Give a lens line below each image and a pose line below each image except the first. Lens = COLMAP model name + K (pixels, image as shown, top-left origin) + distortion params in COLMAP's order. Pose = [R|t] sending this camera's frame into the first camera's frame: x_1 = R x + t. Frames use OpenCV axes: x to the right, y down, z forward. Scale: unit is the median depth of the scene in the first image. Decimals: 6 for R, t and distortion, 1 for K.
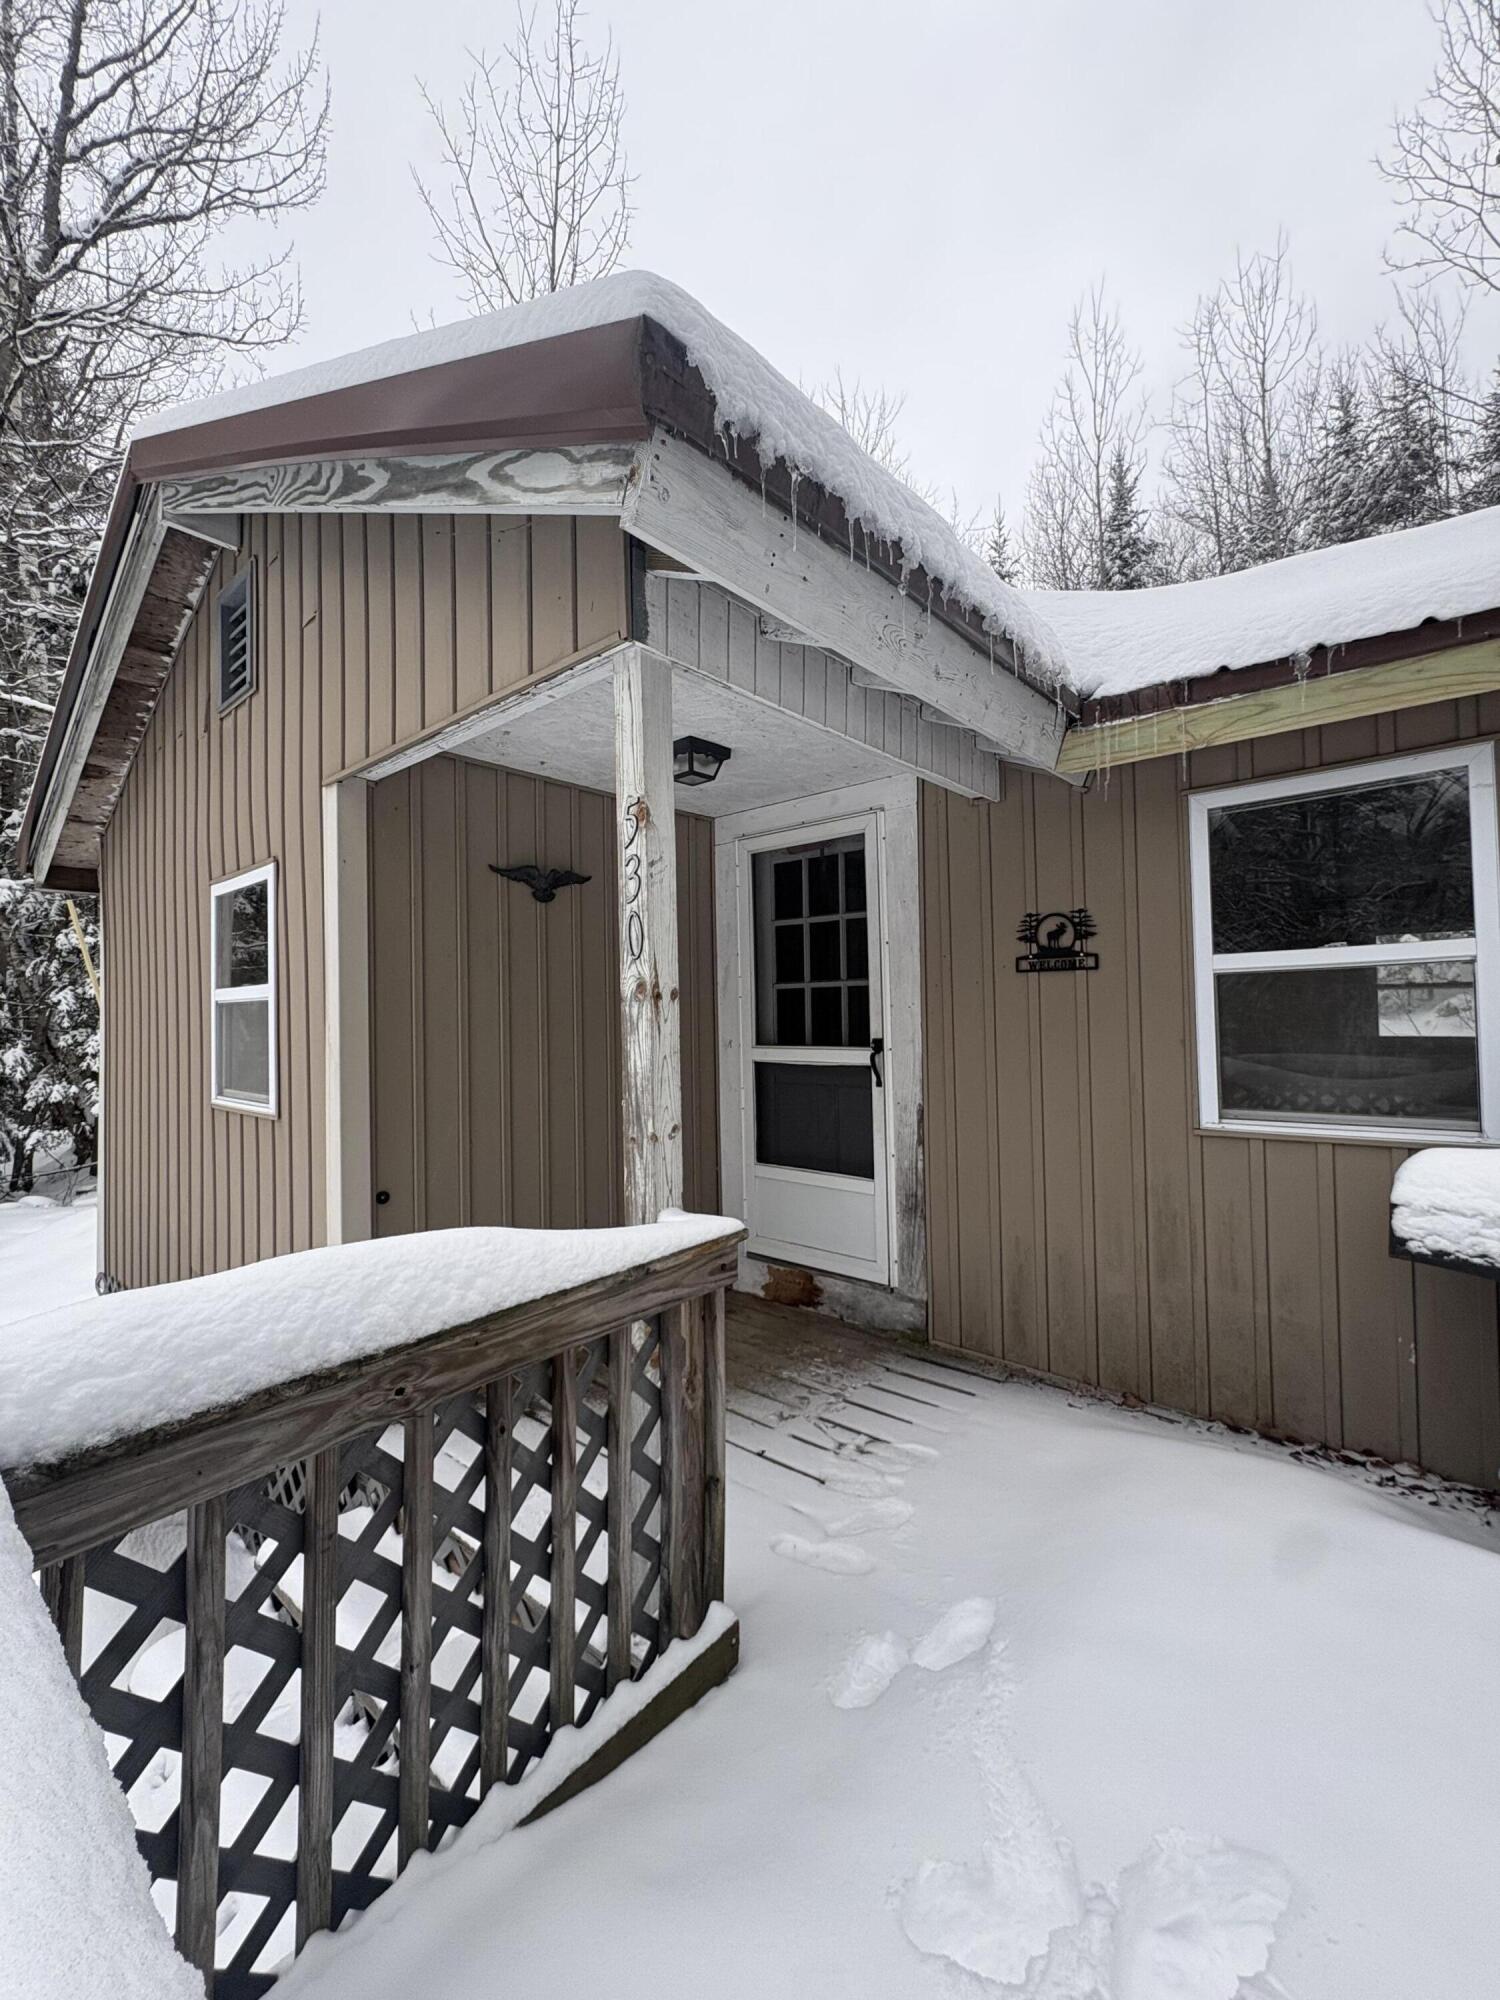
lens RADIAL K [[795.1, 0, 753.1], [0, 795.1, 997.7], [0, 0, 1]] dist [-0.001116, -0.000065]
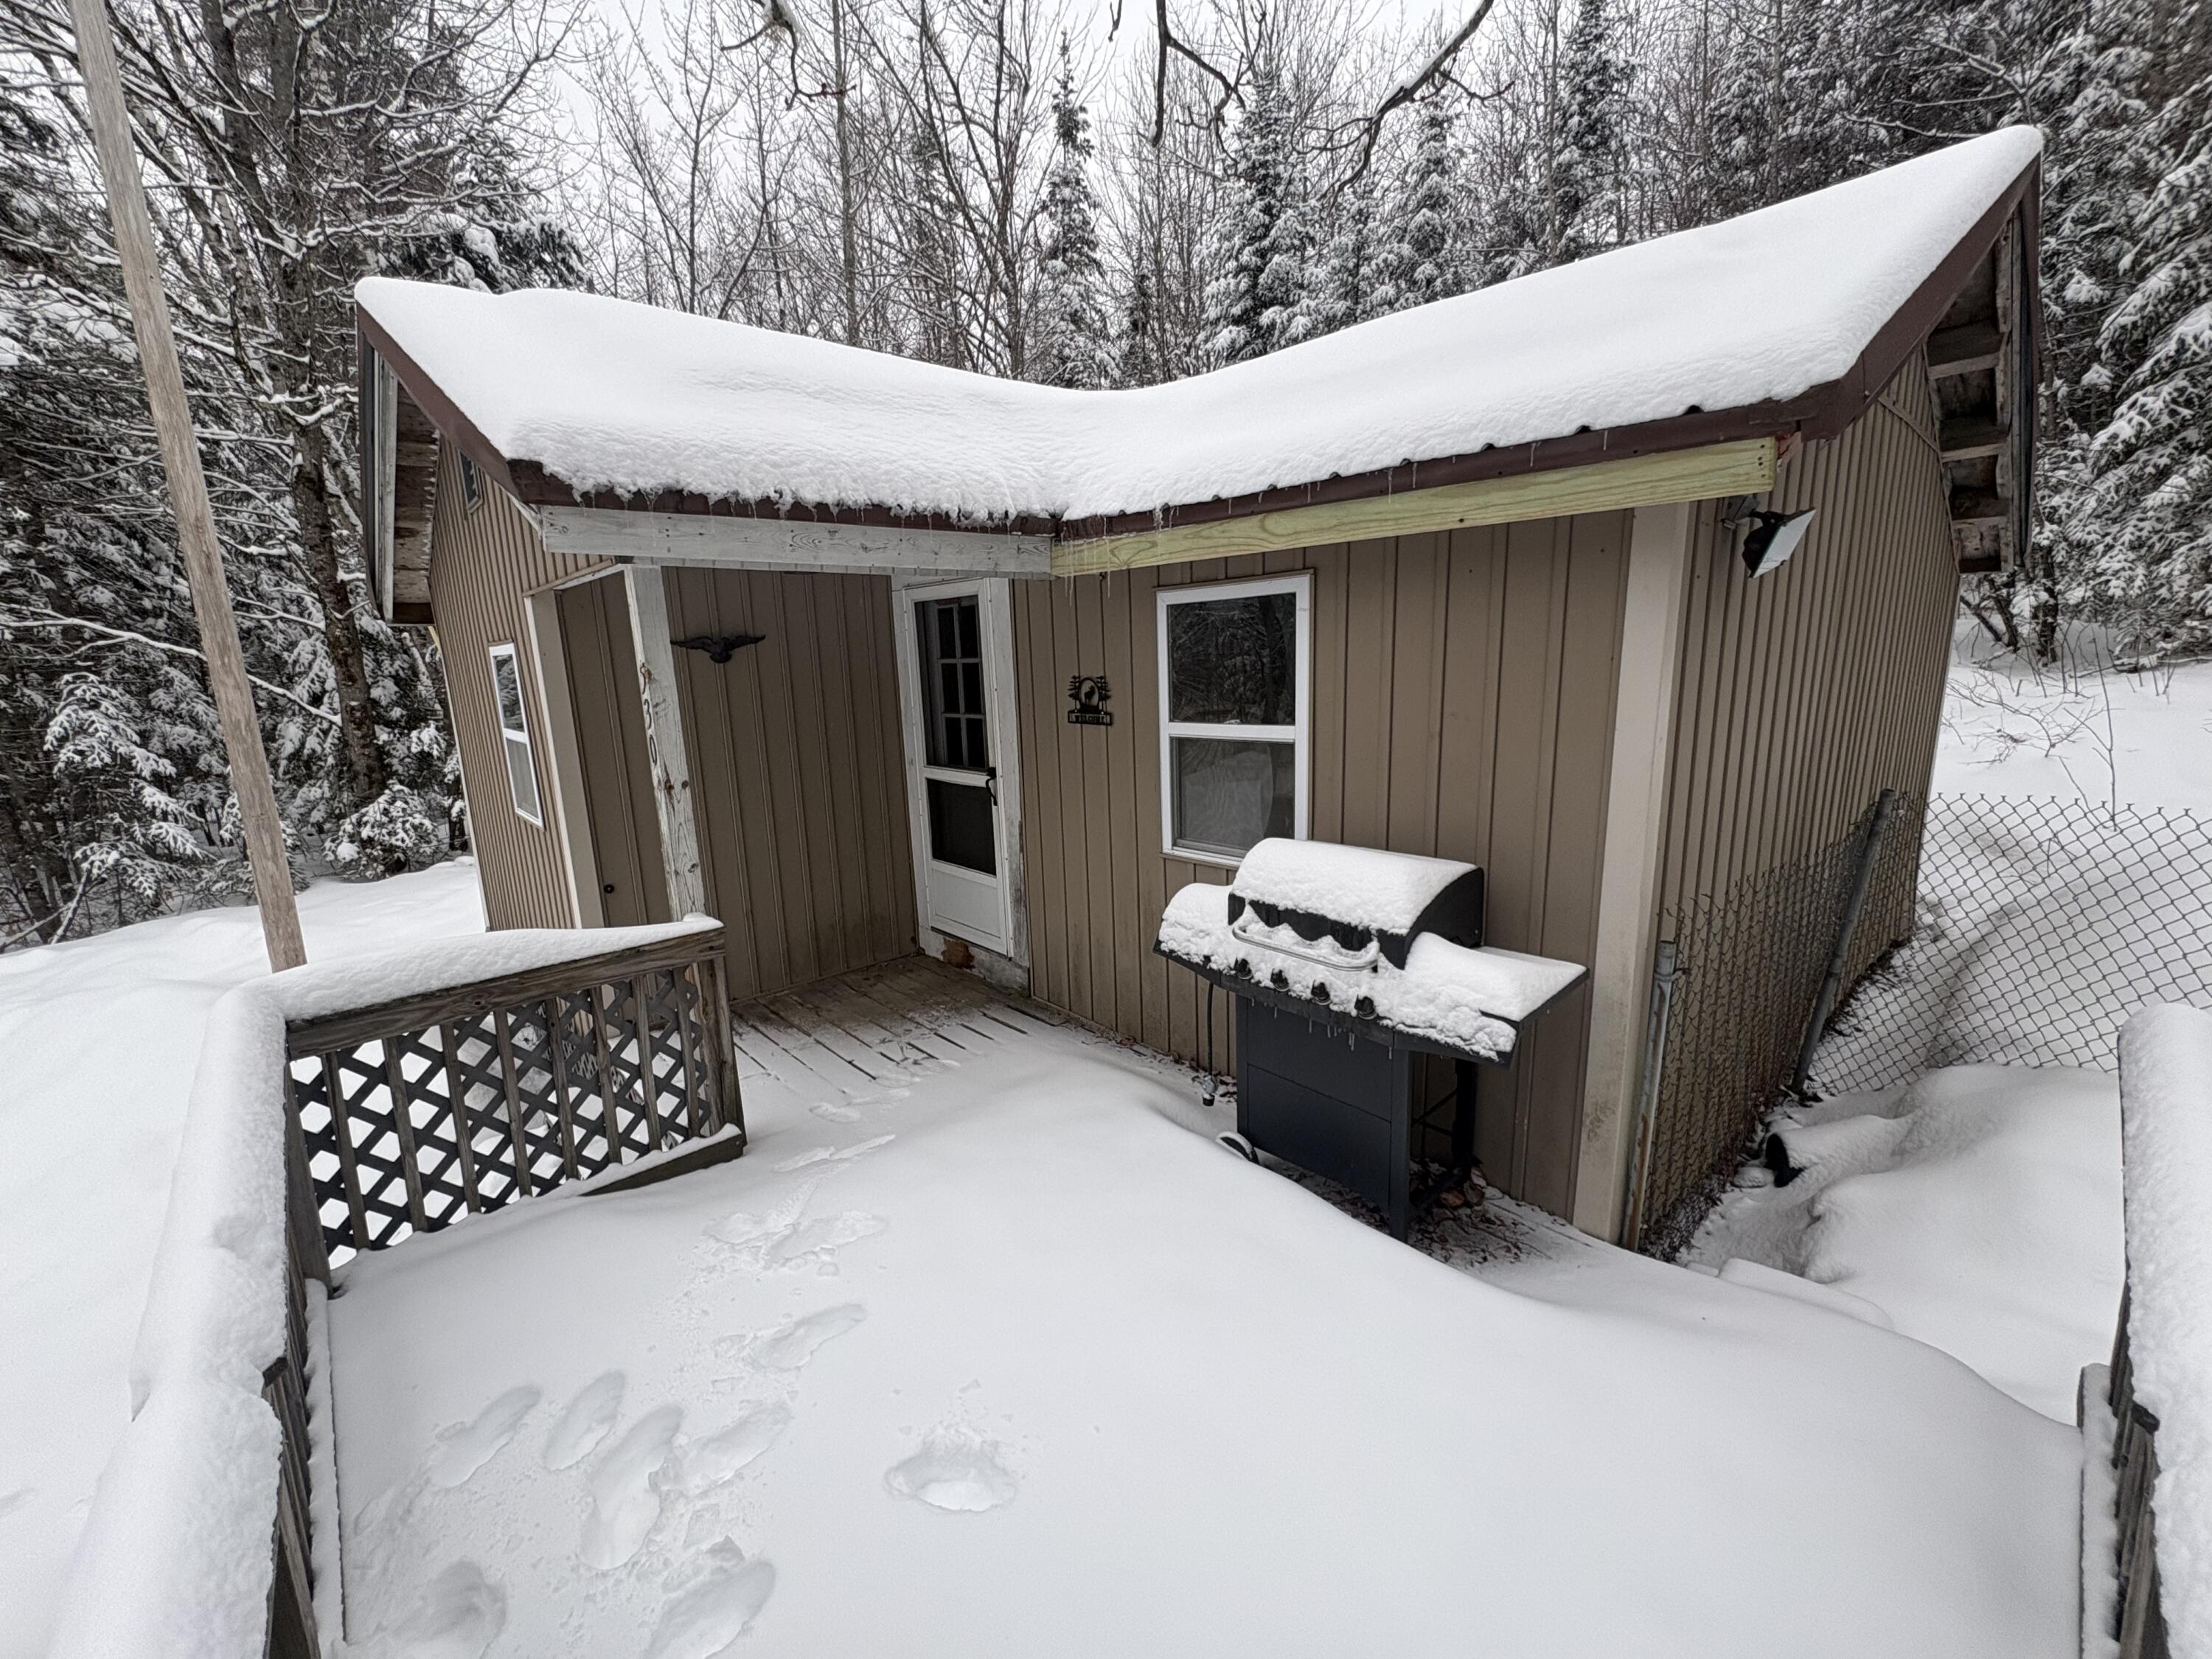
lens RADIAL K [[879.4, 0, 1104.9], [0, 879.4, 826.3], [0, 0, 1]] dist [-0.001116, -0.000065]
pose [[0.992282, 0.010780, -0.123529, 0.685079], [0.016149, 0.976494, 0.214940, -0.206570], [0.122943, -0.215276, 0.968783, -0.449401]]
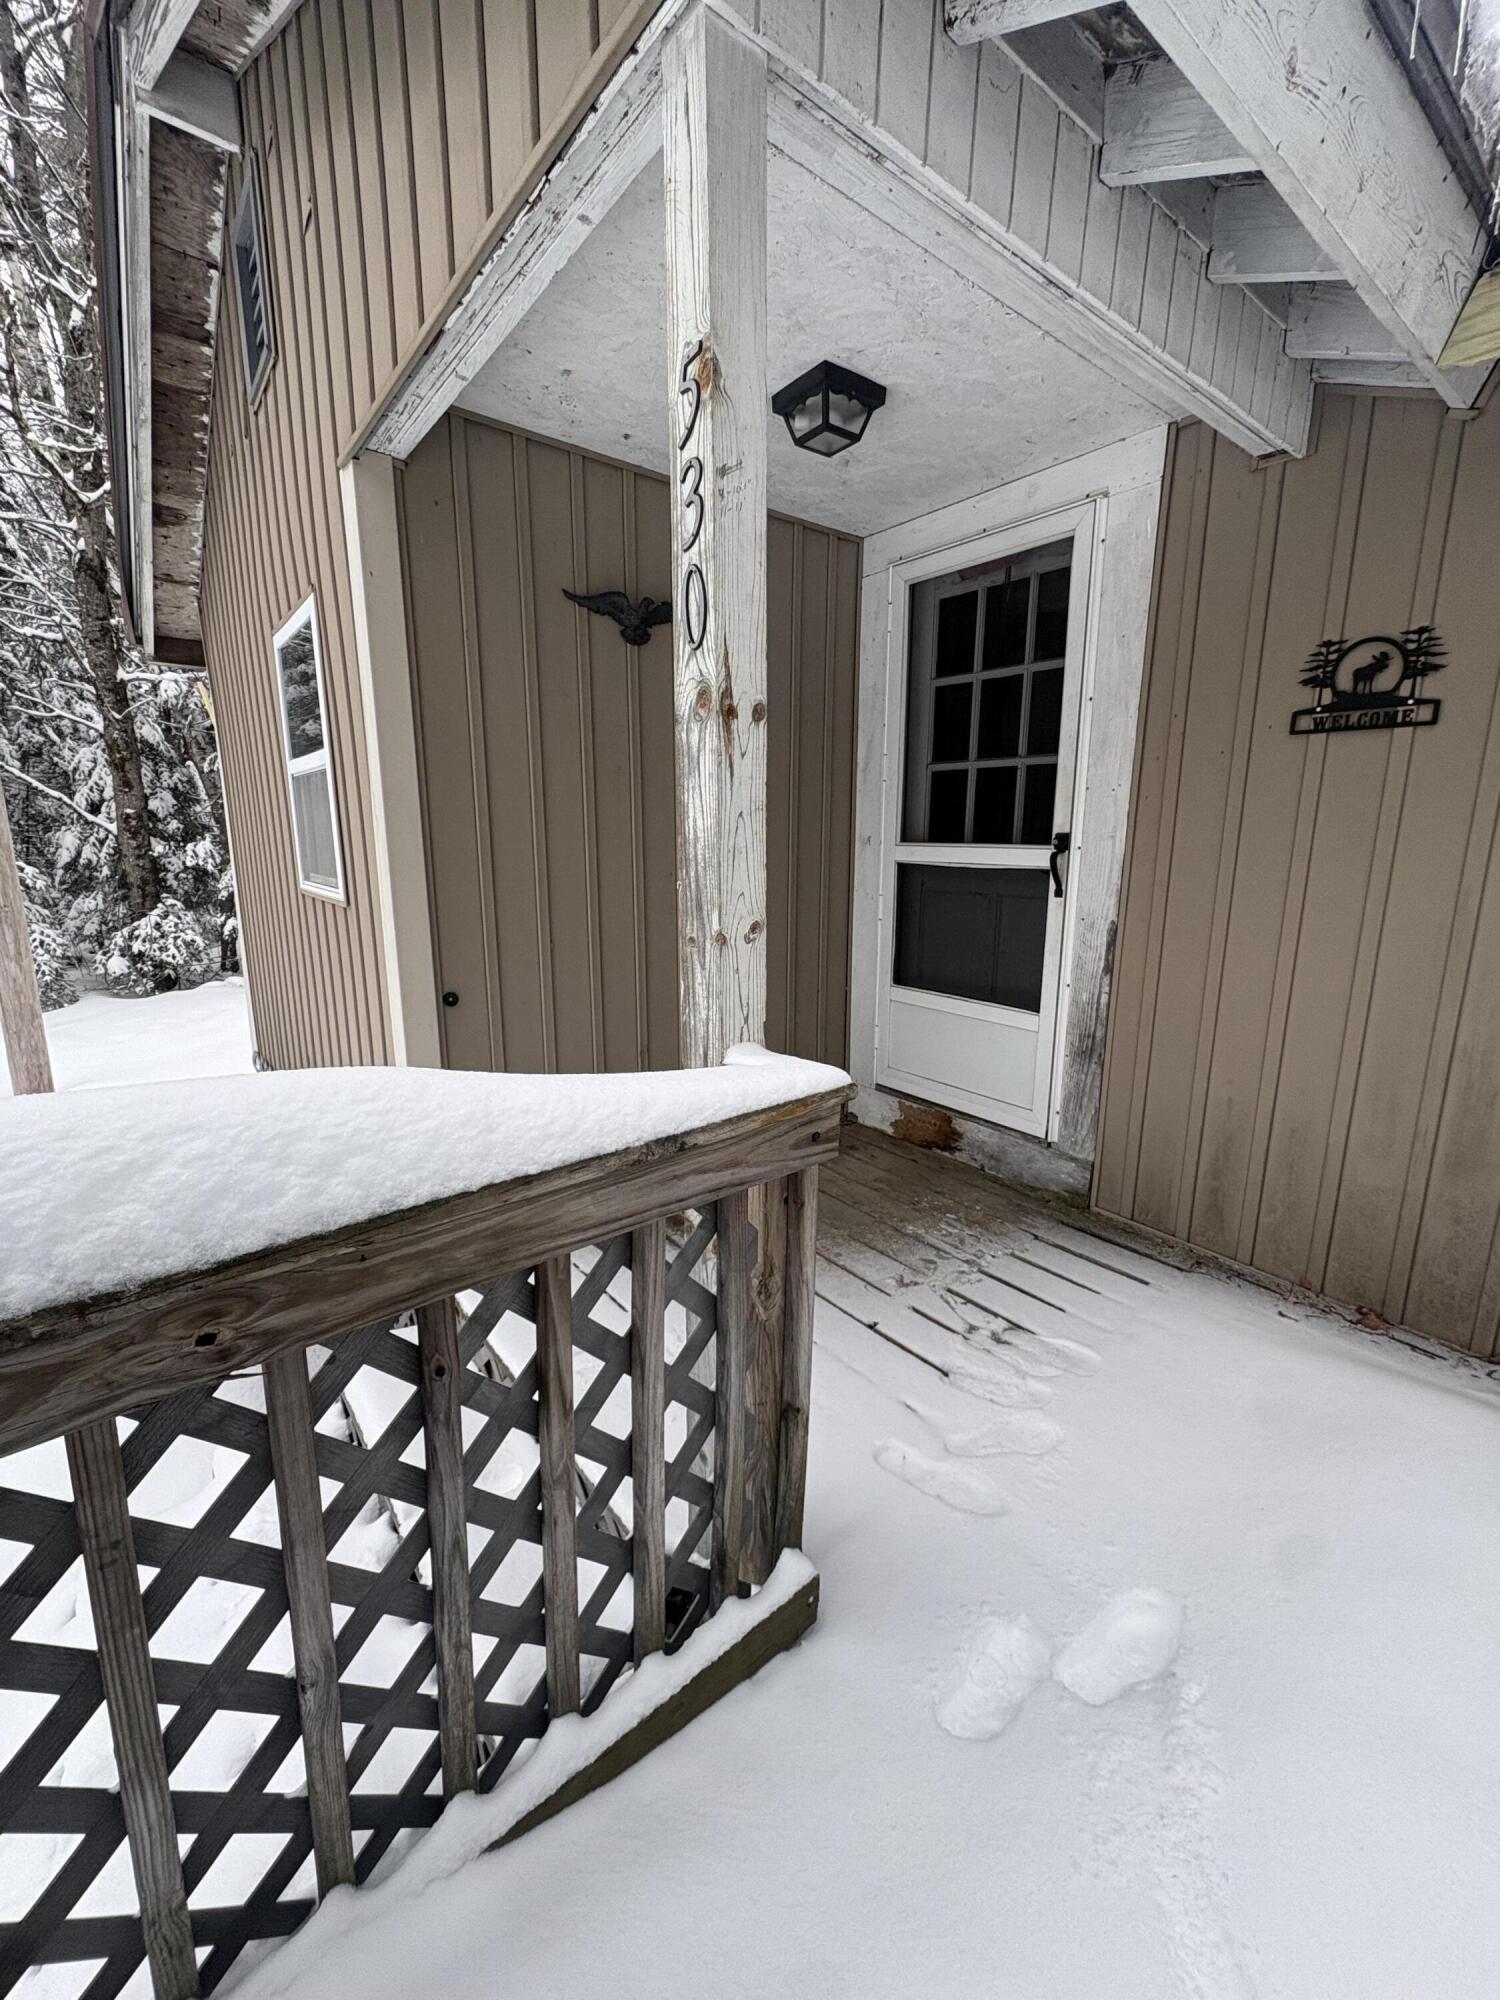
lens RADIAL K [[795.1, 0, 753.1], [0, 795.1, 997.7], [0, 0, 1]] dist [-0.001116, -0.000065]
pose [[0.982274, 0.059685, -0.177692, 0.014419], [-0.018103, 0.973728, 0.226993, 0.051276], [0.186572, -0.219753, 0.957549, 0.253835]]
